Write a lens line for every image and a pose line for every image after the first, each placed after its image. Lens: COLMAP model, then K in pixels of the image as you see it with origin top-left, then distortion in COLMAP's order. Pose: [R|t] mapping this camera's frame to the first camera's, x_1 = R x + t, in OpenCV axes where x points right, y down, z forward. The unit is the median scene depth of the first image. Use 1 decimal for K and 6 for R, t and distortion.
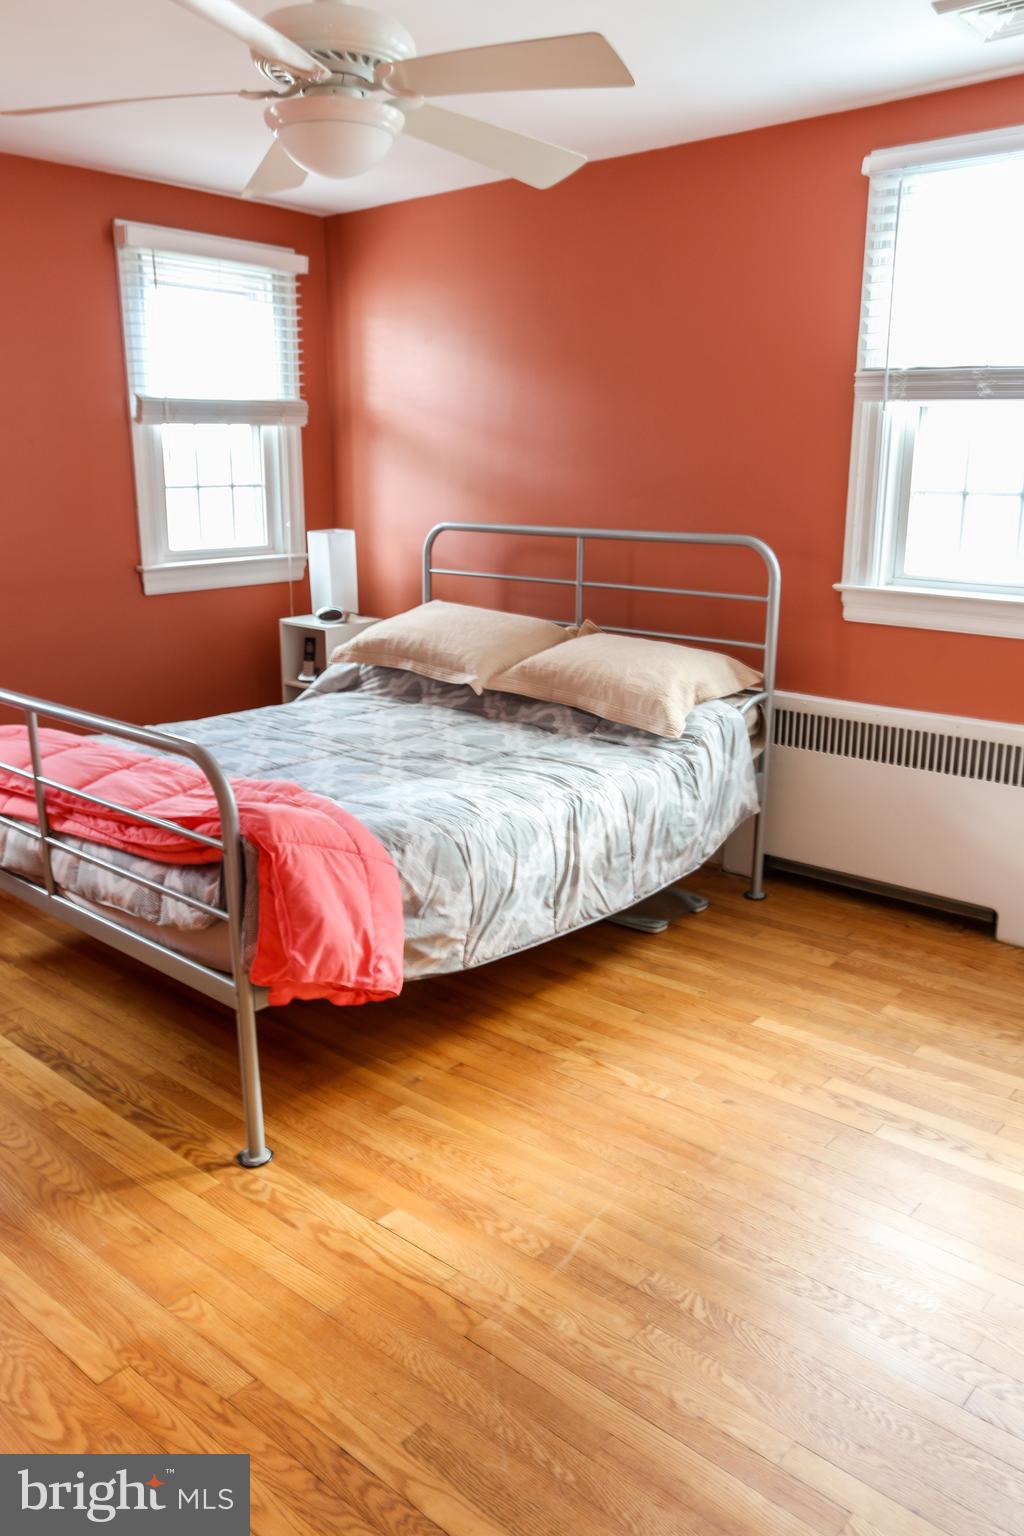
lens RADIAL K [[1189.2, 0, 504.4], [0, 1189.2, 756.1], [0, 0, 1]] dist [-0.065648, 0.069364]
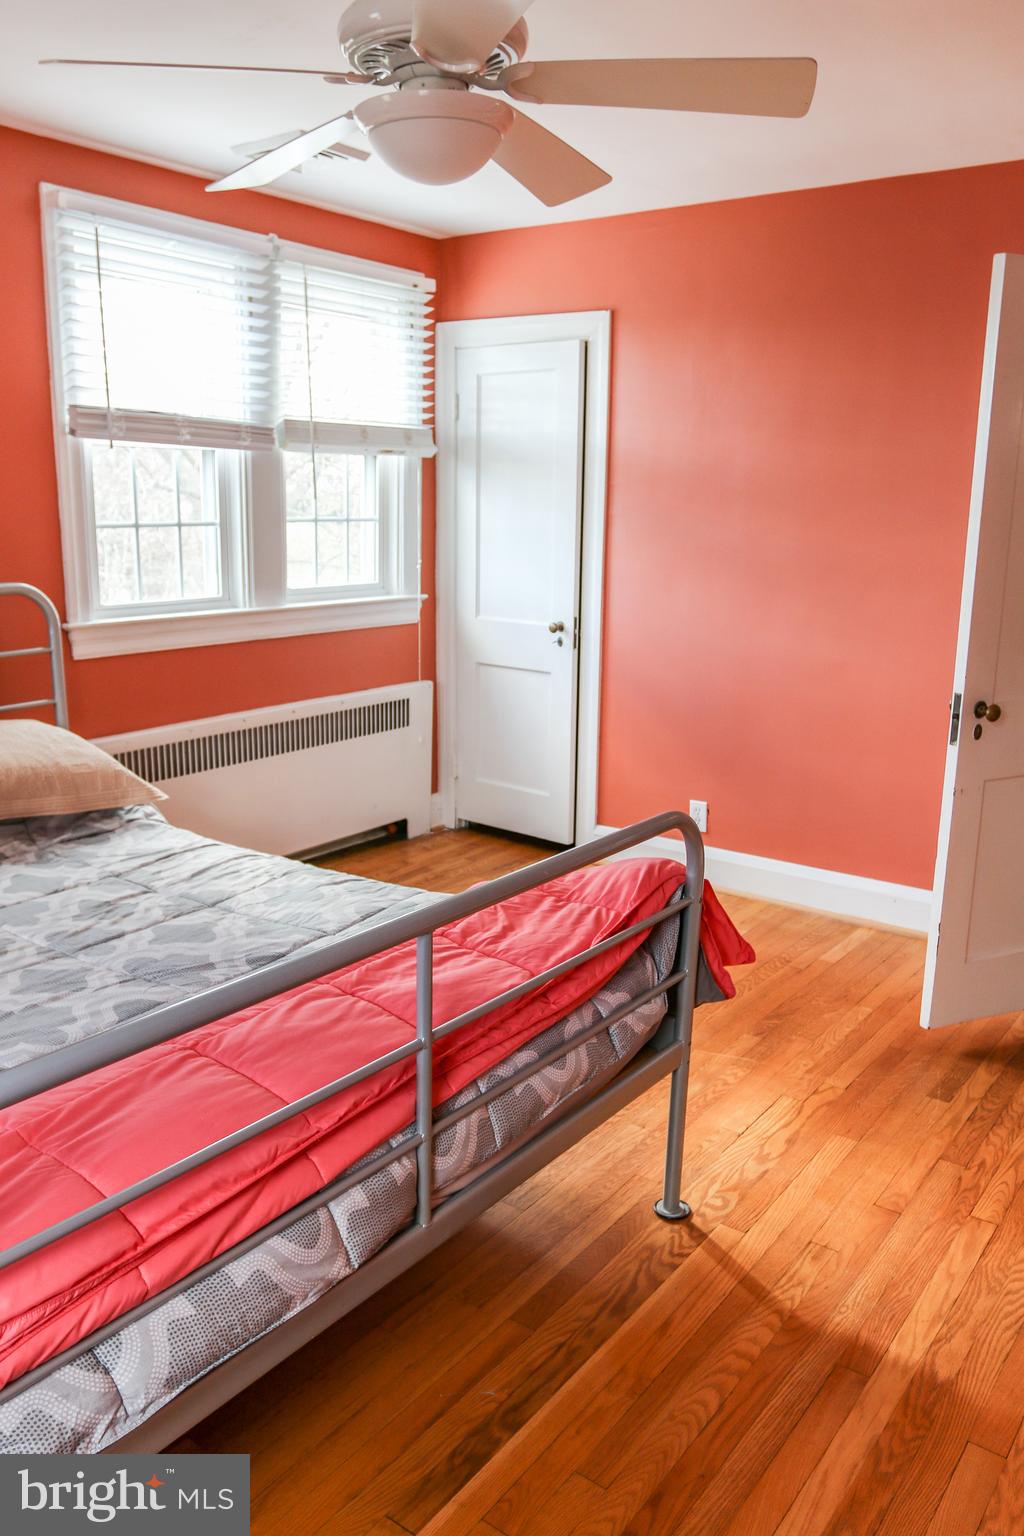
lens RADIAL K [[1189.2, 0, 499.8], [0, 1189.2, 780.0], [0, 0, 1]] dist [-0.065648, 0.069364]
pose [[-0.083390, -0.231012, 0.969371, -0.810063], [0.229480, 0.942163, 0.244269, -0.206102], [-0.969735, 0.242821, -0.025555, 0.813611]]
